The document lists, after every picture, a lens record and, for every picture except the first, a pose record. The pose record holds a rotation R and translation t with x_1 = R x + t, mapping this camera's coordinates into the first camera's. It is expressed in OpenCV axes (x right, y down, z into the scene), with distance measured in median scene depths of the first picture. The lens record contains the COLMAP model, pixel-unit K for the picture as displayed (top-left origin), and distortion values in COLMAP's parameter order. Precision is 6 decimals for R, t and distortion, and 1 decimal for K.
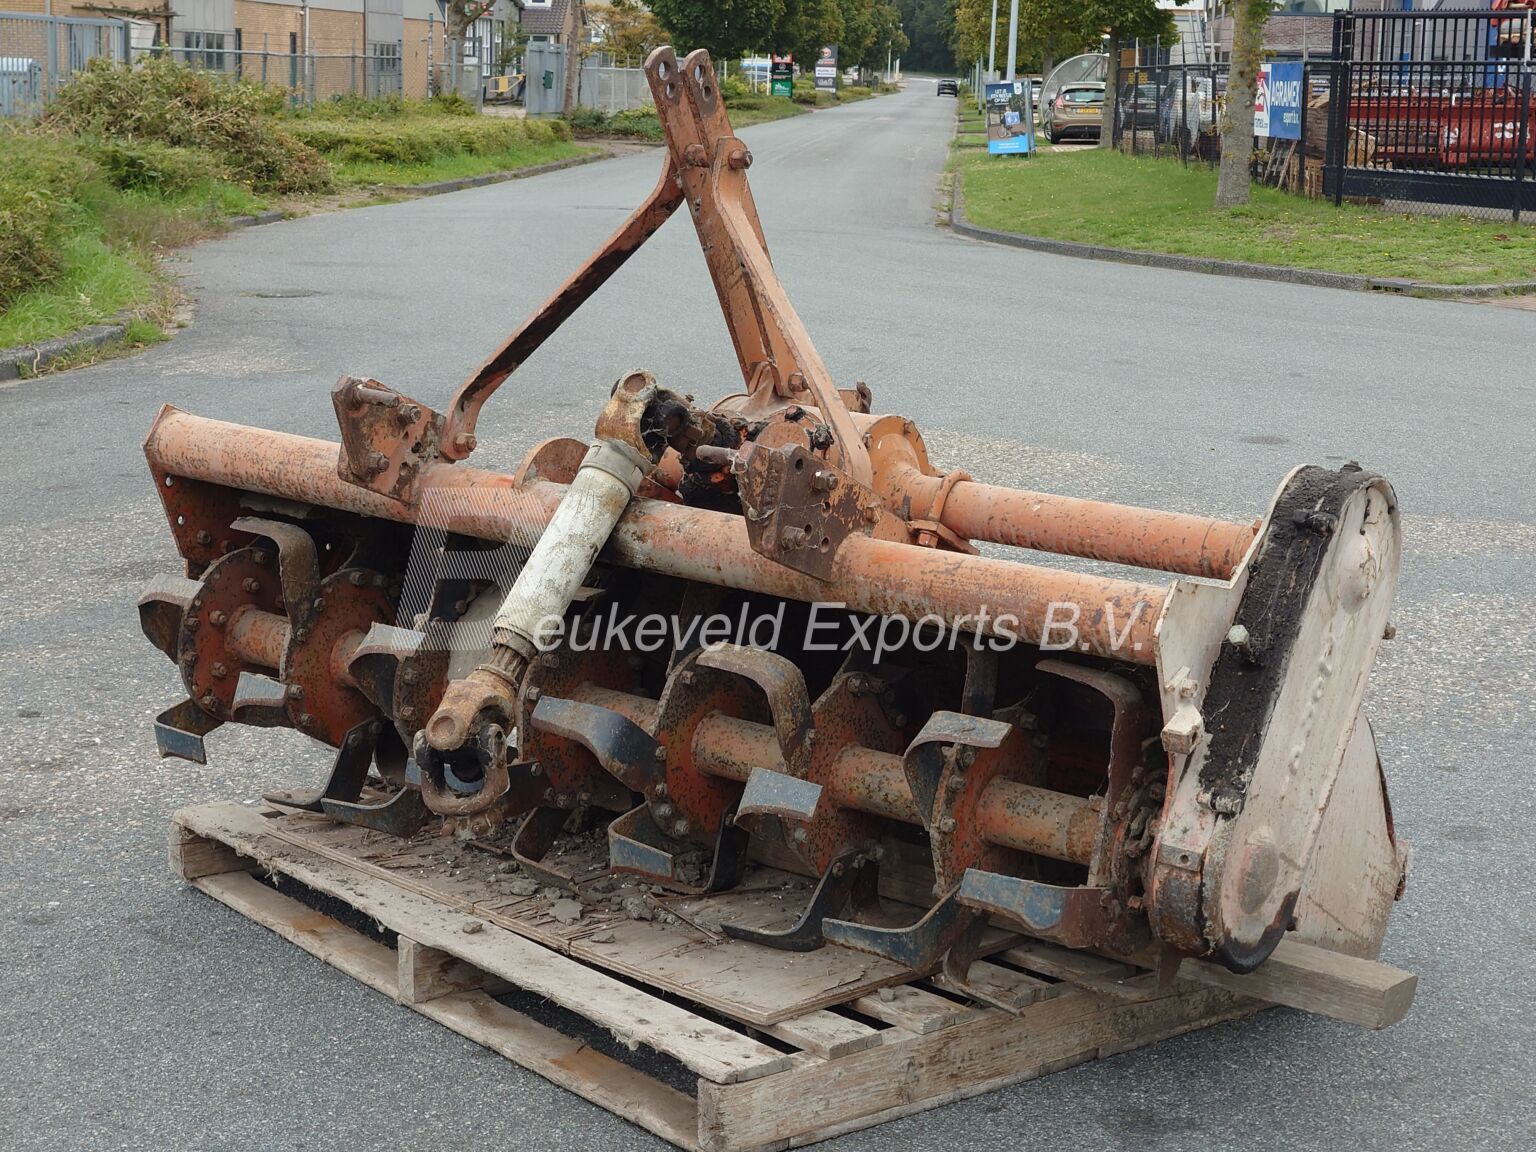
lens RADIAL K [[2588.1, 0, 768.0], [0, 2588.1, 576.0], [0, 0, 1]] dist [0.054218, 0.092130]
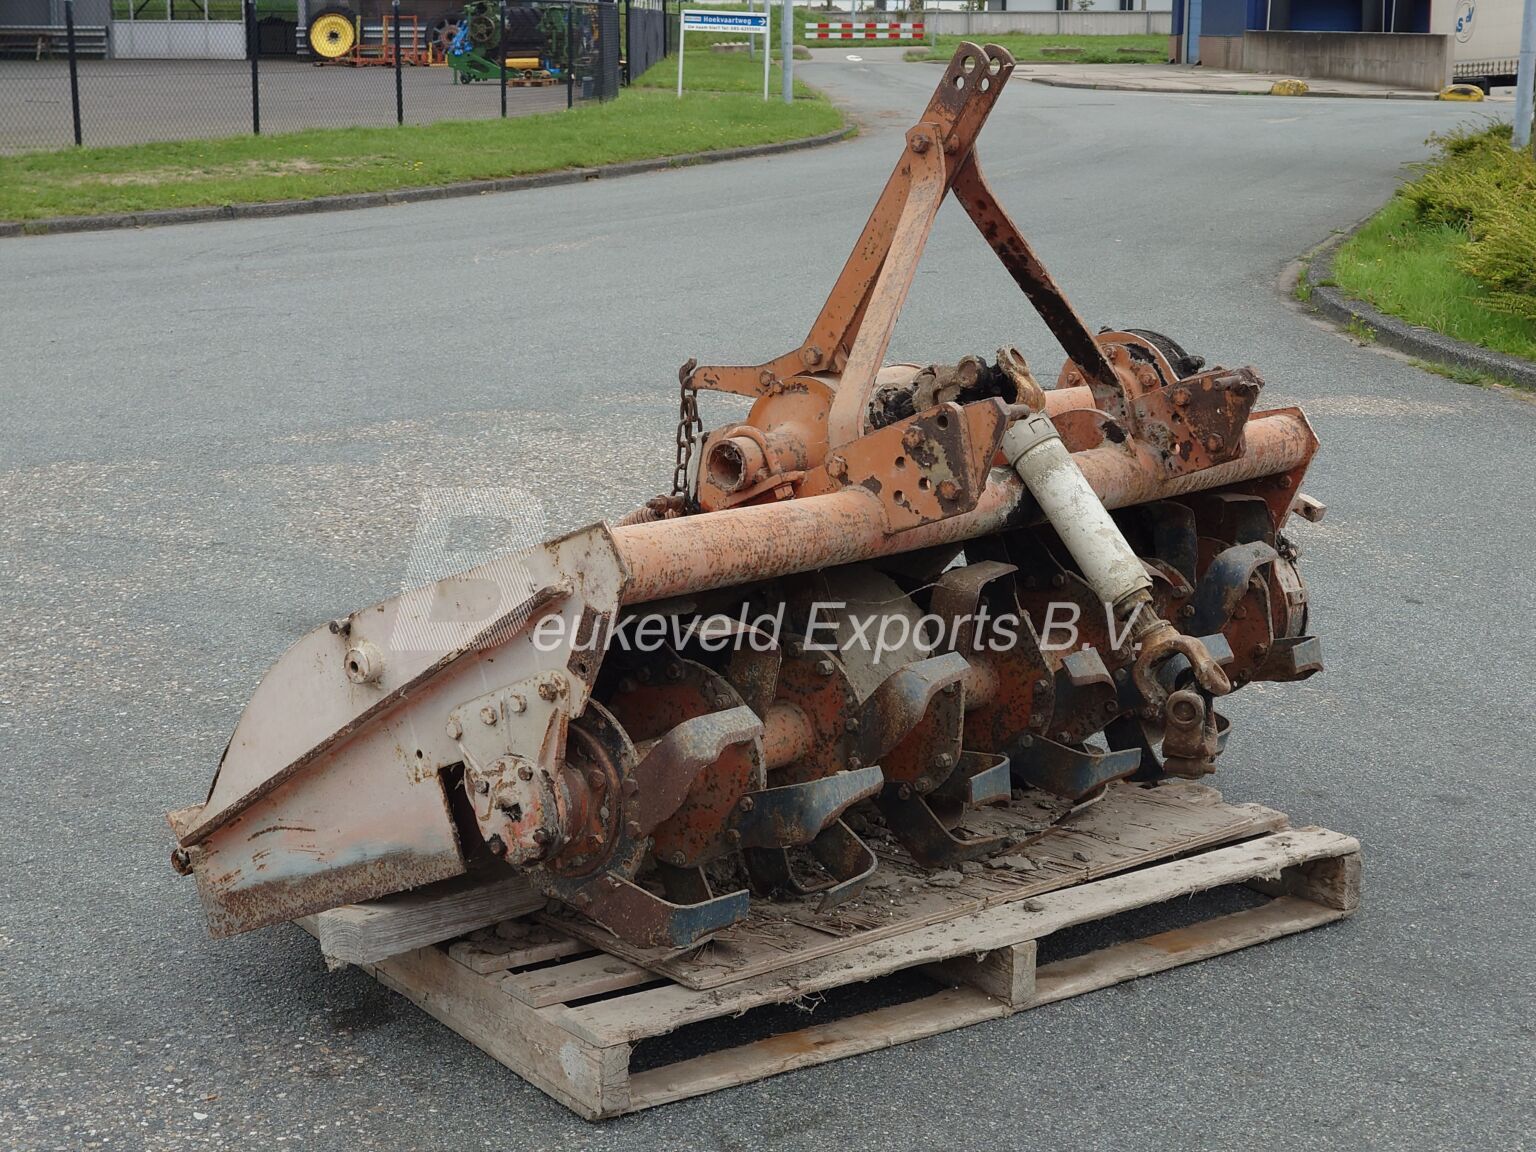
lens RADIAL K [[2588.1, 0, 768.0], [0, 2588.1, 576.0], [0, 0, 1]] dist [0.054218, 0.092130]
pose [[0.070635, -0.234017, 0.969663, -1.028060], [0.177122, 0.959586, 0.218682, -0.220901], [-0.981651, 0.156302, 0.109230, 0.915661]]
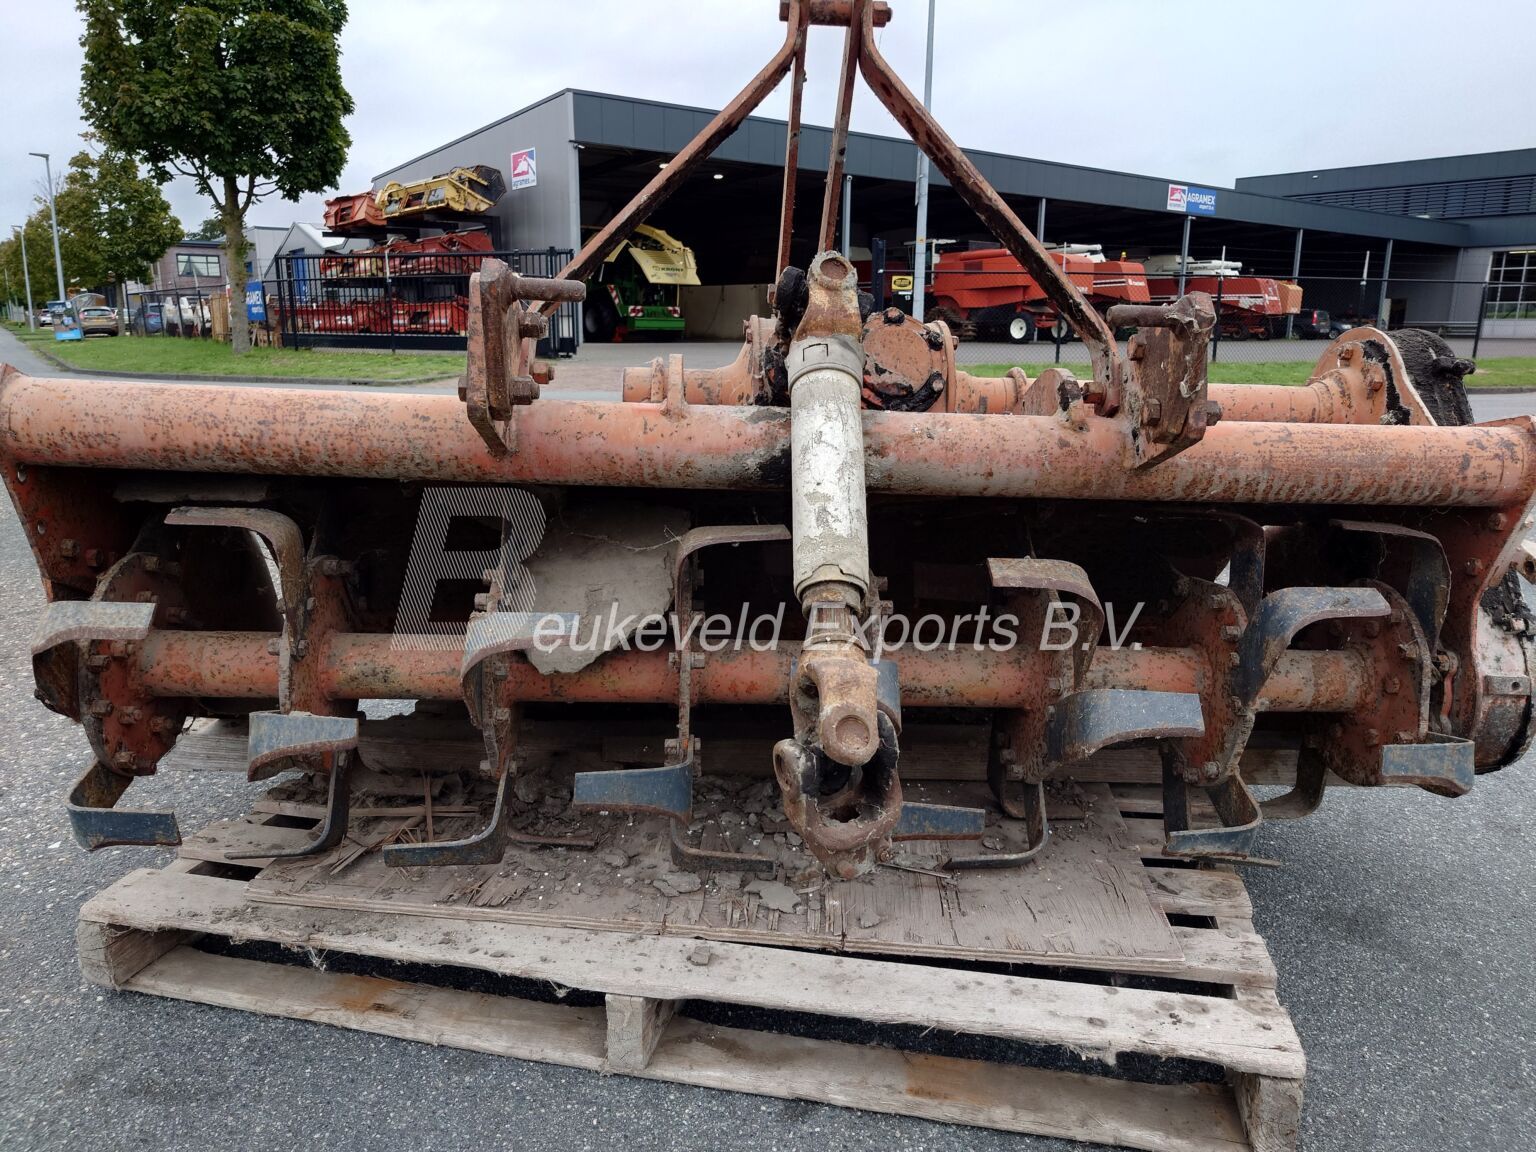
lens RADIAL K [[1095.7, 0, 768.0], [0, 1095.7, 576.0], [0, 0, 1]] dist [0.001945, 0.006024]
pose [[0.785155, -0.159021, 0.598535, -0.269258], [0.127687, 0.987273, 0.094804, -0.012017], [-0.605993, 0.001989, 0.795467, 0.671672]]
